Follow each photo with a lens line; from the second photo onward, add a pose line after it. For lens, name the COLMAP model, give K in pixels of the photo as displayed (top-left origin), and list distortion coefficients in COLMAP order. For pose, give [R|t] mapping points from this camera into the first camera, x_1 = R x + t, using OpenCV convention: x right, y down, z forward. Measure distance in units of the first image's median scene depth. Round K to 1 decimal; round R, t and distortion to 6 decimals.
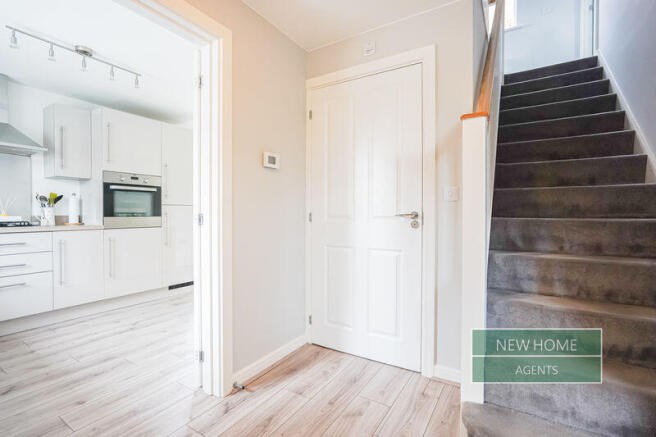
lens RADIAL K [[308.0, 0, 326.8], [0, 308.0, 216.1], [0, 0, 1]] dist [-0.000445, 0.000360]
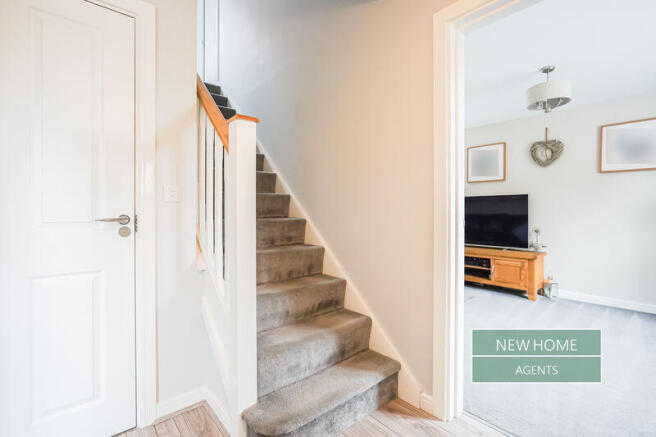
lens RADIAL K [[315.3, 0, 330.0], [0, 315.3, 214.7], [0, 0, 1]] dist [-0.000685, 0.000090]
pose [[0.294998, -0.010225, 0.955443, -0.342613], [0.005961, 0.999943, 0.008860, -0.019788], [-0.955479, 0.003082, 0.295042, 0.369185]]
